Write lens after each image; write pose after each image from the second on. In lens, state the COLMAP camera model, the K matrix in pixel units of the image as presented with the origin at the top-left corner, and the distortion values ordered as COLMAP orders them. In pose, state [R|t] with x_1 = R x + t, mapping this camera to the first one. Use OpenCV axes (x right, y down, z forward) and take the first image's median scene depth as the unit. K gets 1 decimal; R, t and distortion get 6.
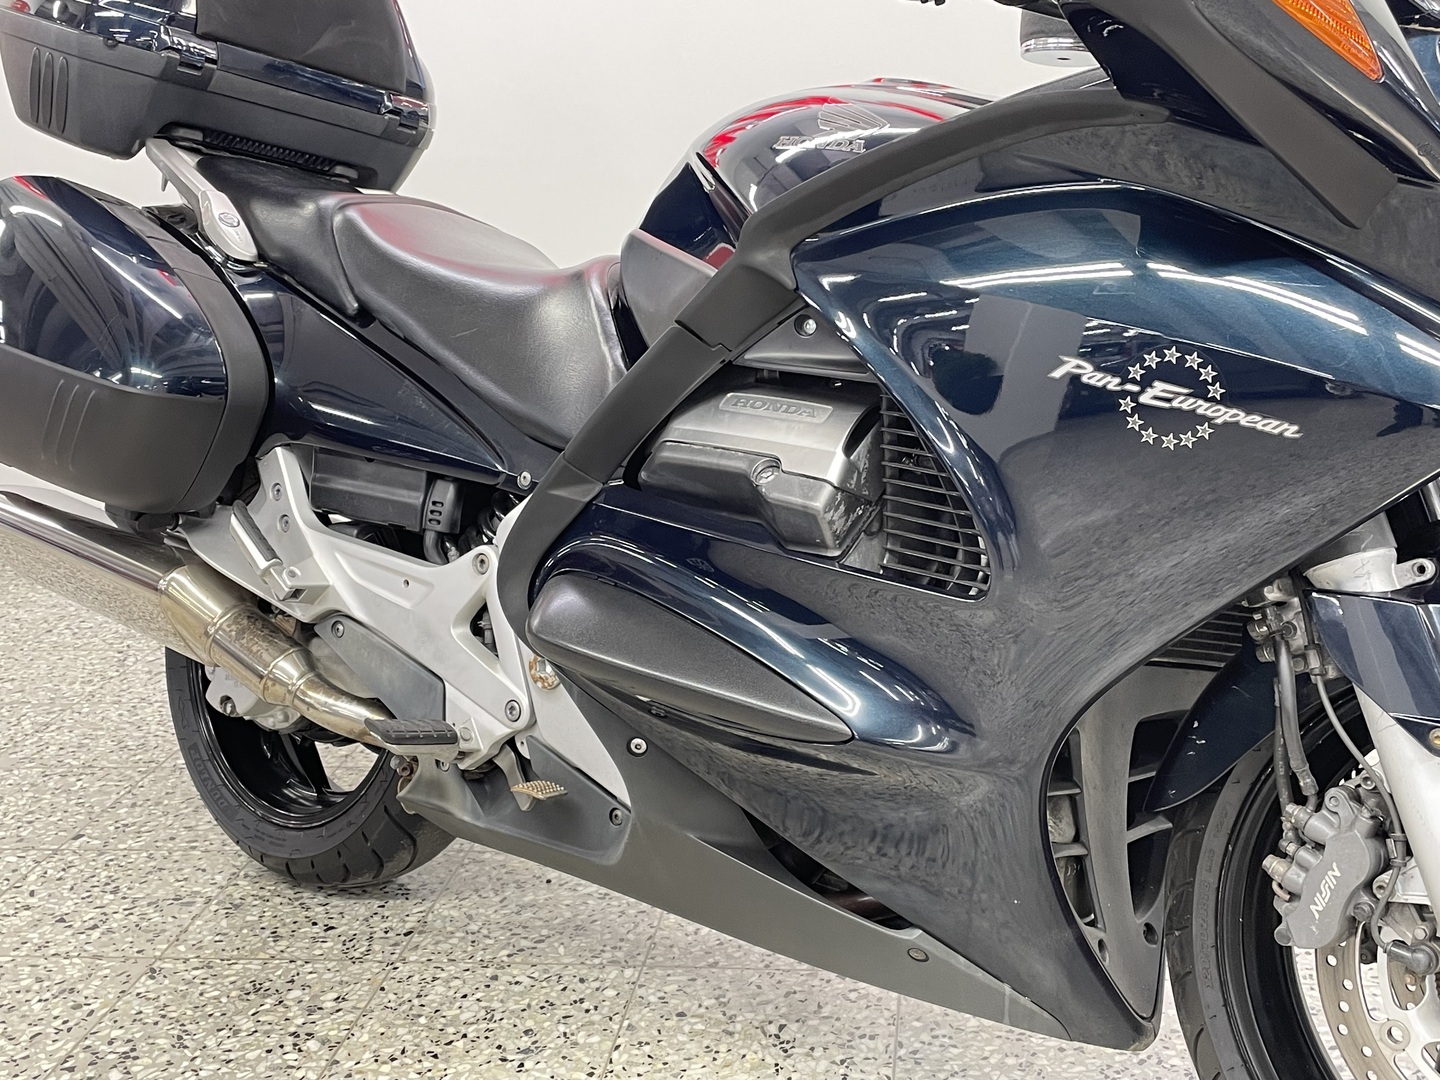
lens RADIAL K [[1676.7, 0, 722.7], [0, 1676.7, 533.6], [0, 0, 1]] dist [0.107078, -0.147365]
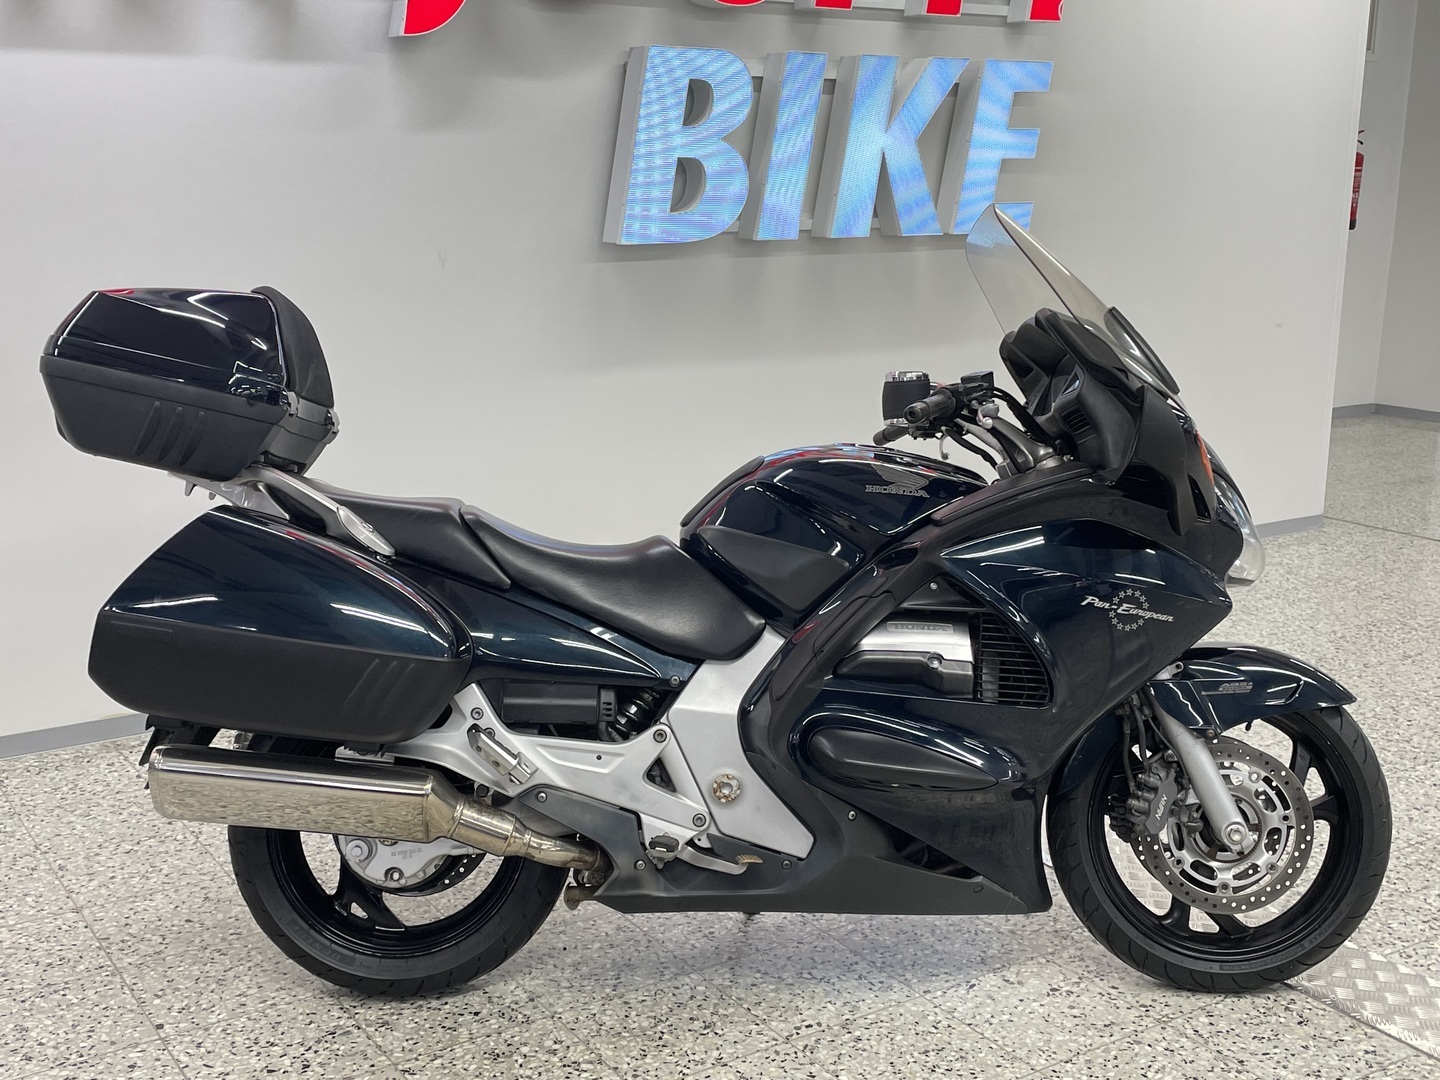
lens RADIAL K [[1676.7, 0, 722.7], [0, 1676.7, 533.6], [0, 0, 1]] dist [0.107078, -0.147365]
pose [[0.749436, -0.089881, 0.655947, -1.456983], [0.116645, 0.993170, 0.002818, -0.221429], [-0.651720, 0.074401, 0.754801, -0.365062]]
